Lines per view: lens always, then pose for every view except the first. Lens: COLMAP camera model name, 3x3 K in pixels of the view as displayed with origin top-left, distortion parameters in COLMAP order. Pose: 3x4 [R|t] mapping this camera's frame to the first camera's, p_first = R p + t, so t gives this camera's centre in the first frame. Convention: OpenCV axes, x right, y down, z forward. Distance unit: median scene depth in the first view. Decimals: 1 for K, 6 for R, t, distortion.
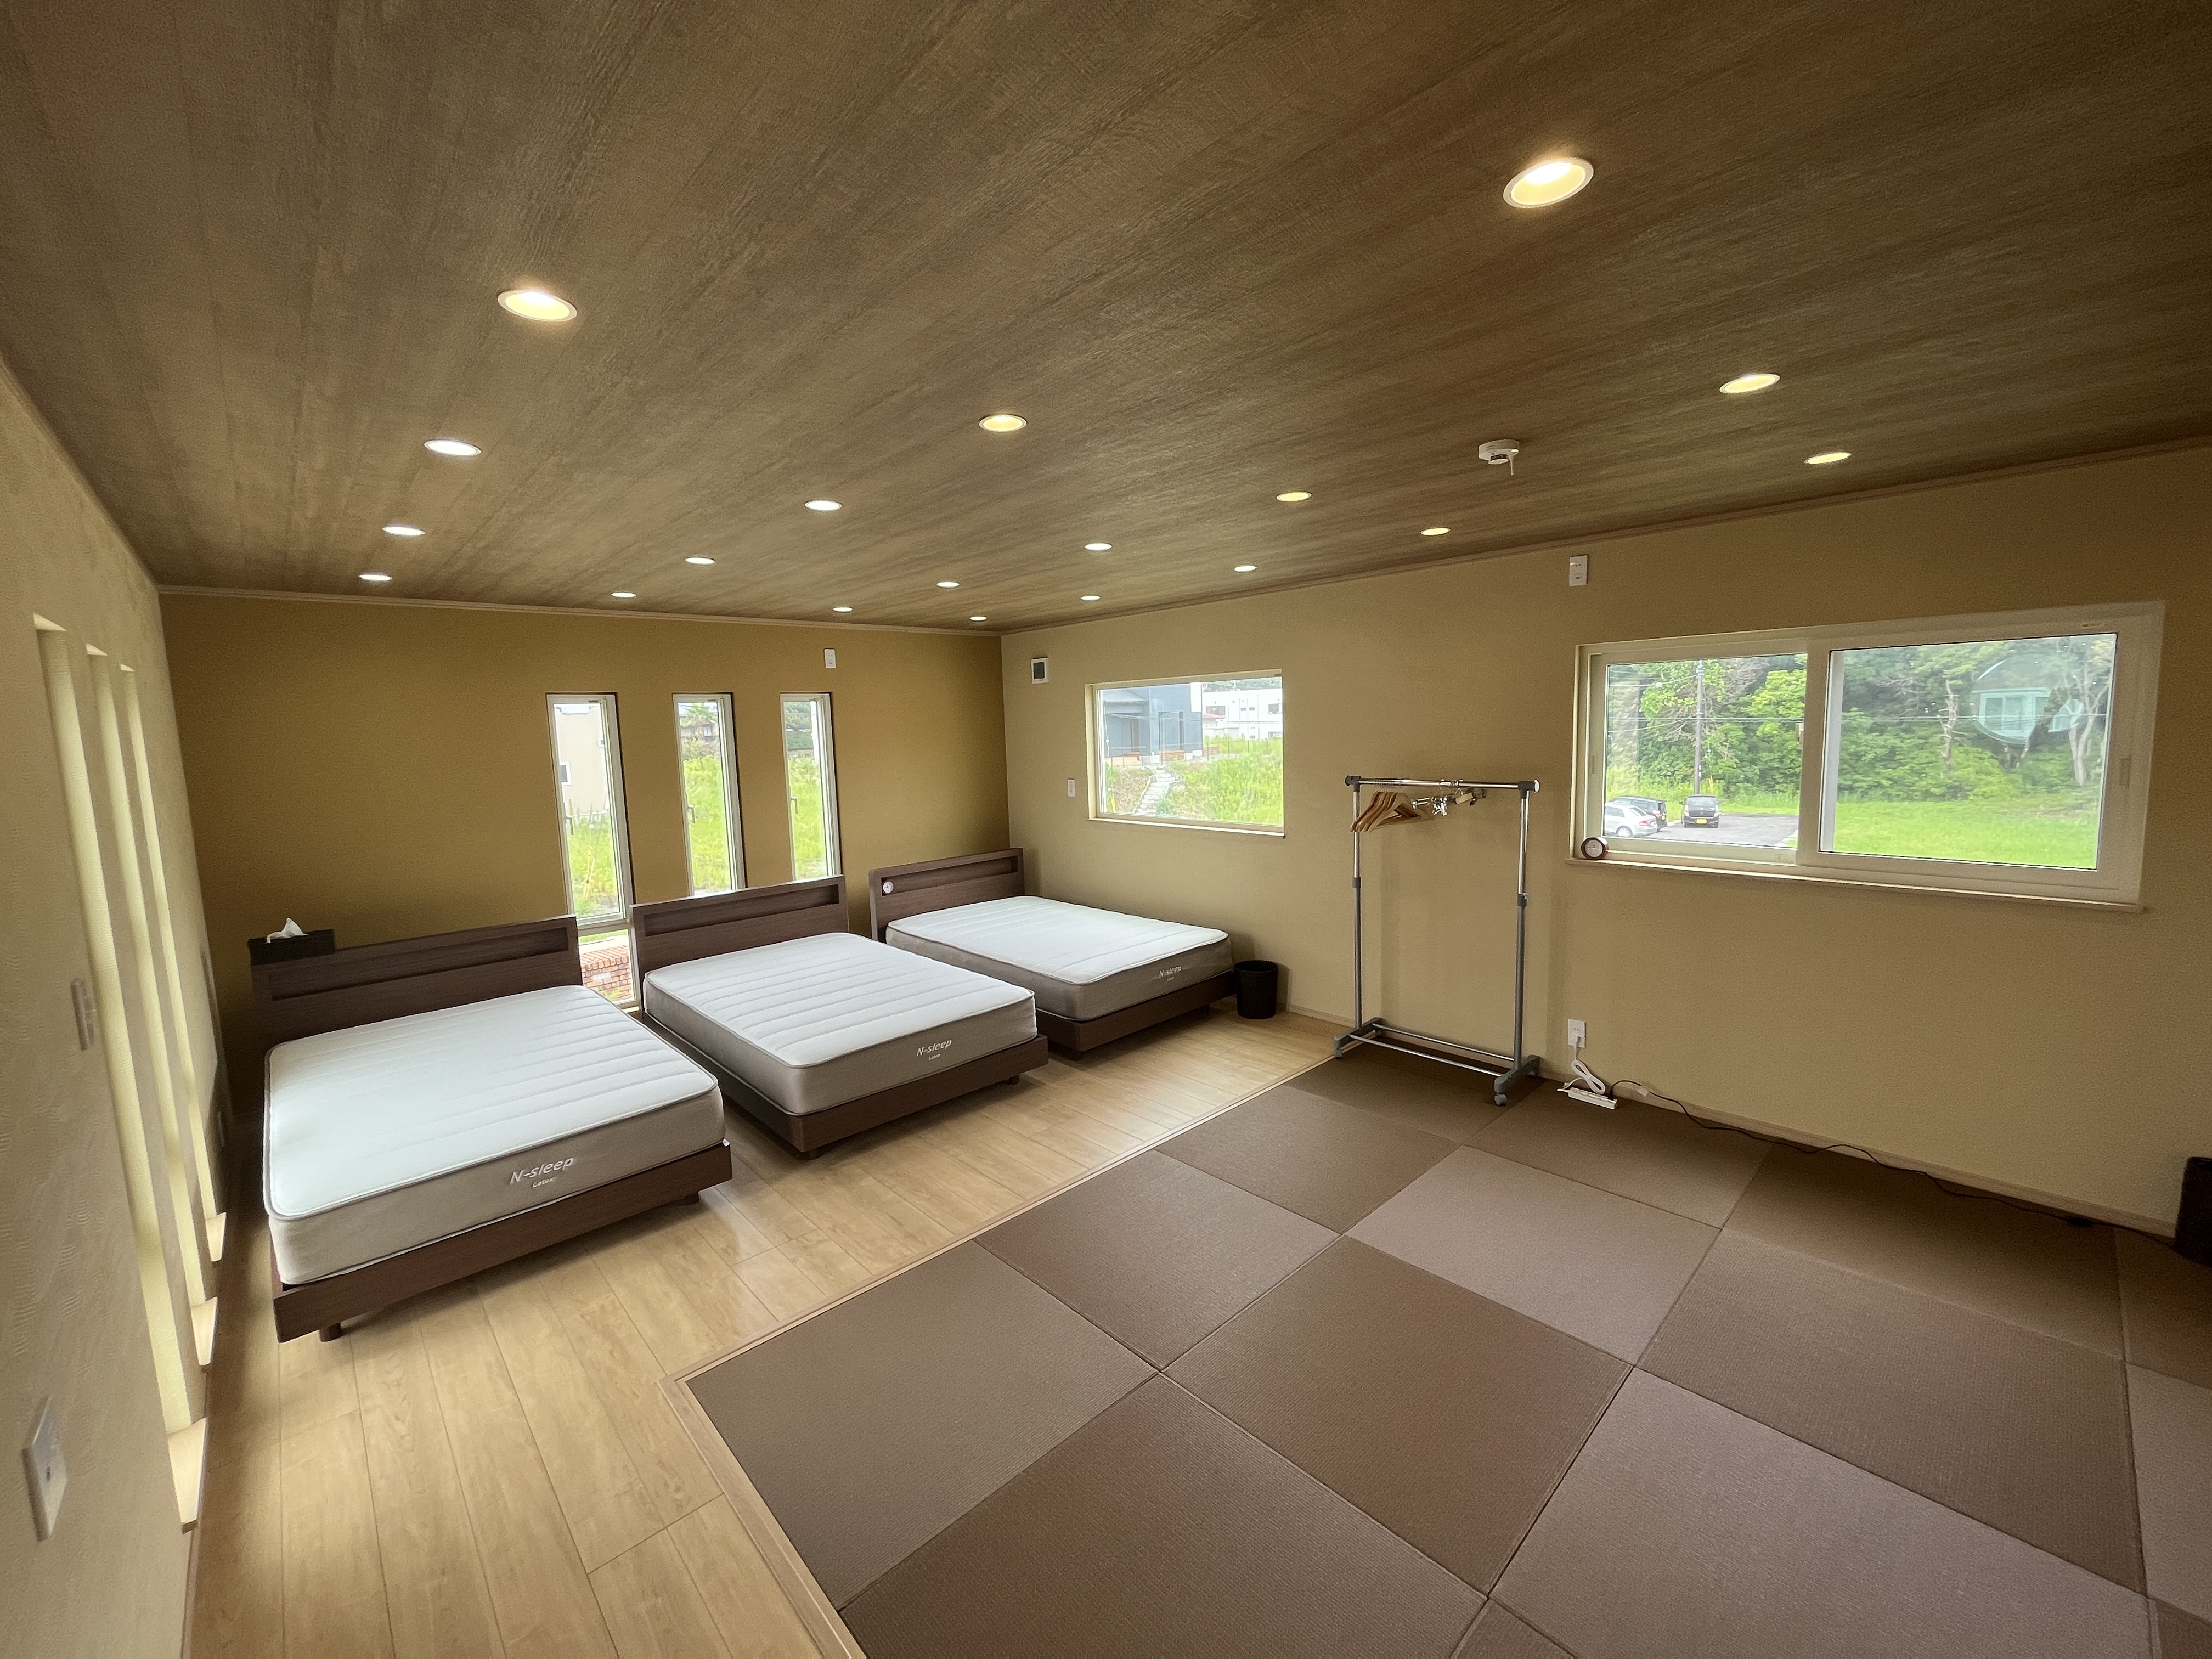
lens RADIAL K [[893.8, 0, 1104.1], [0, 893.8, 829.4], [0, 0, 1]] dist [-0.001829, 0.000661]
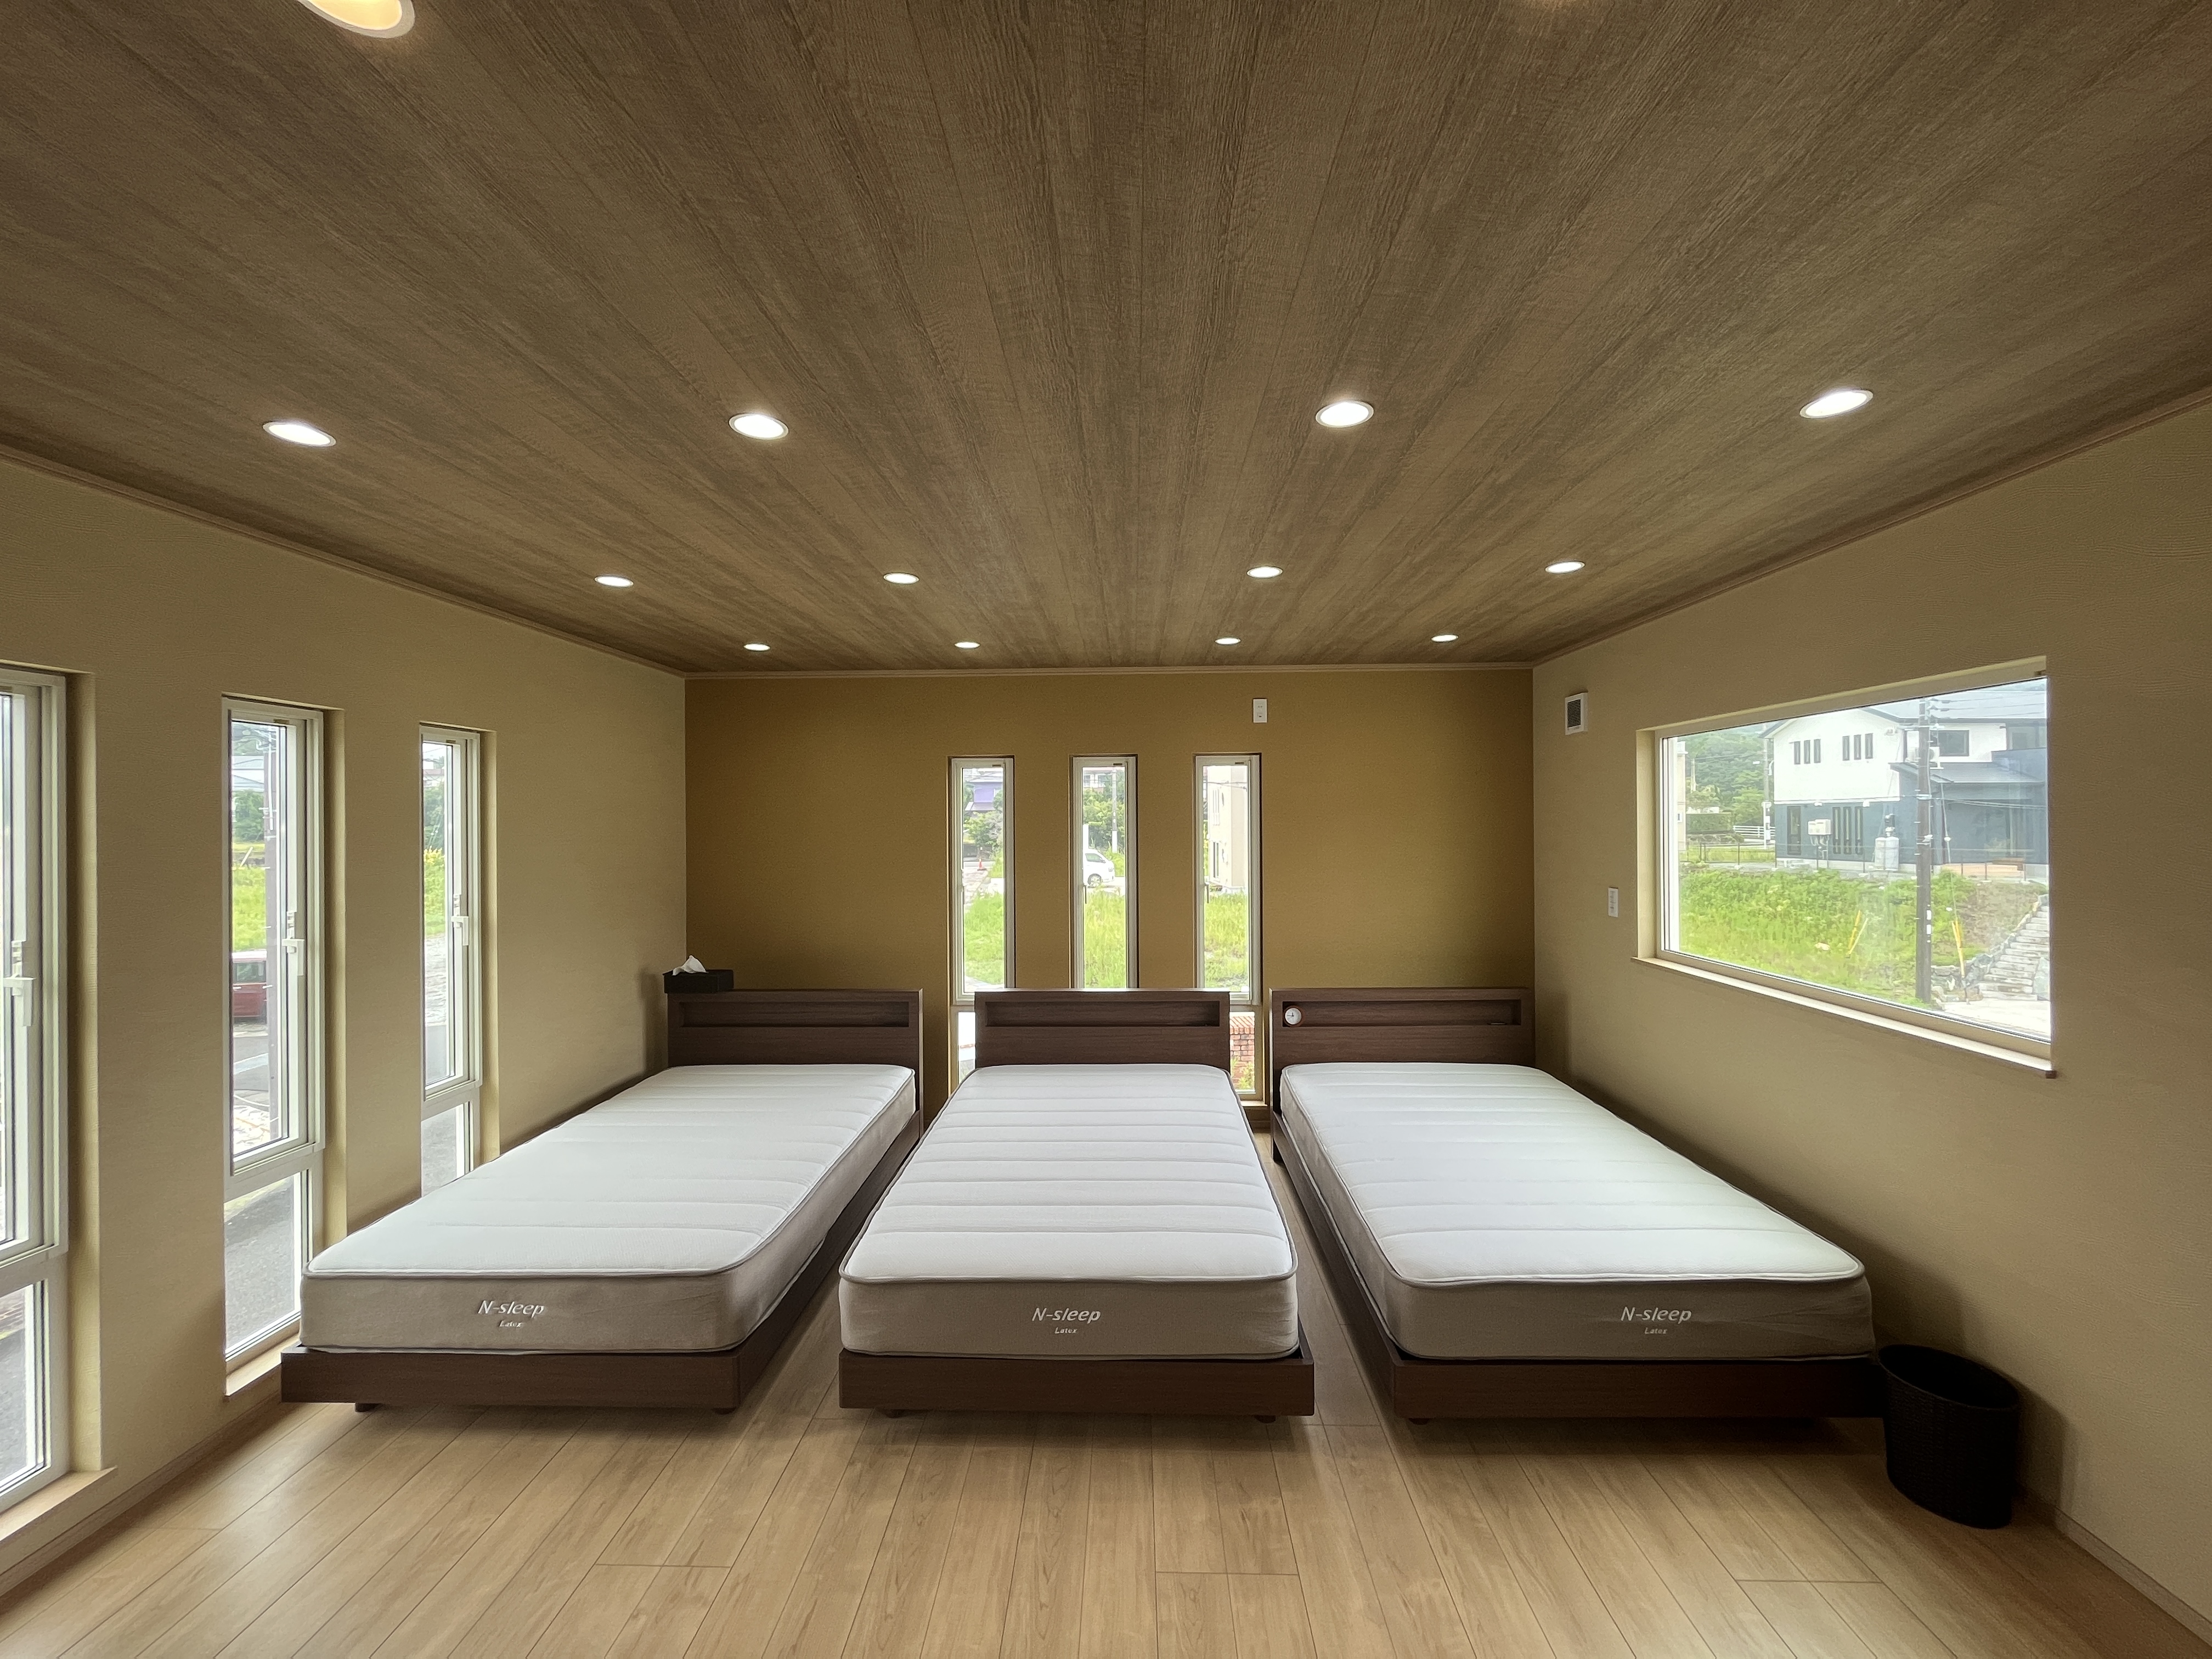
lens RADIAL K [[893.8, 0, 1107.3], [0, 893.8, 820.2], [0, 0, 1]] dist [-0.001829, 0.000661]
pose [[0.709316, 0.025892, -0.704415, 0.181224], [-0.099074, 0.993067, -0.063261, -0.037104], [0.697893, 0.114662, 0.706964, 0.417241]]
